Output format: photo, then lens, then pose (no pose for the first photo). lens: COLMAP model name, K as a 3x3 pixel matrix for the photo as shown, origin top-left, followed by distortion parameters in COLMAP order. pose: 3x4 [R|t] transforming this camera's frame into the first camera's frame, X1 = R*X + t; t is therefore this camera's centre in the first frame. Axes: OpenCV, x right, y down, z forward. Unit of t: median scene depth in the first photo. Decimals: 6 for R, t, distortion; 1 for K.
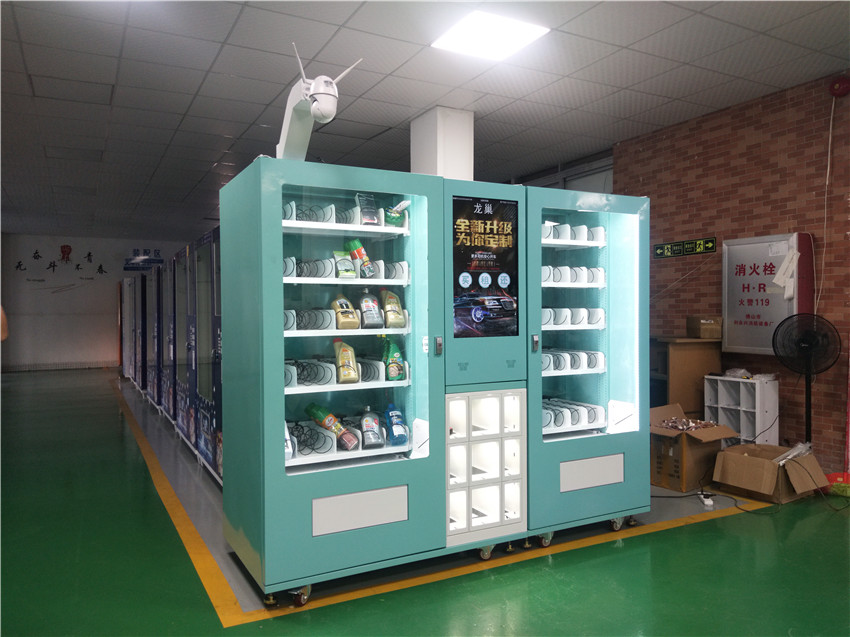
lens RADIAL K [[626.2, 0, 423.9], [0, 626.2, 315.0], [0, 0, 1]] dist [0.000002, -0.002798]
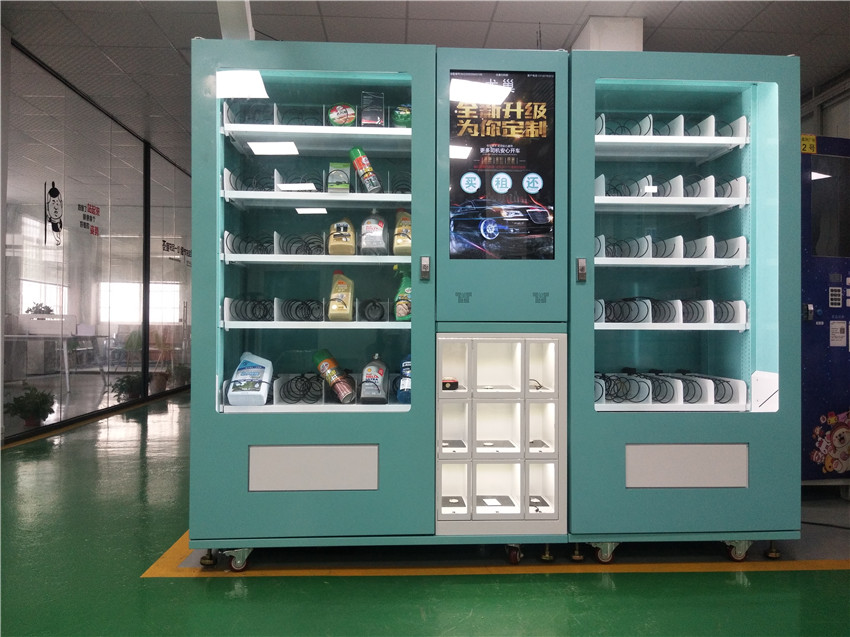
lens RADIAL K [[670.8, 0, 431.4], [0, 670.8, 324.1], [0, 0, 1]] dist [-0.010619, -0.004818]
pose [[0.910652, 0.010313, -0.413047, 0.341945], [-0.010681, 0.999942, 0.001418, 0.107788], [0.413037, 0.003120, 0.910709, 0.243264]]
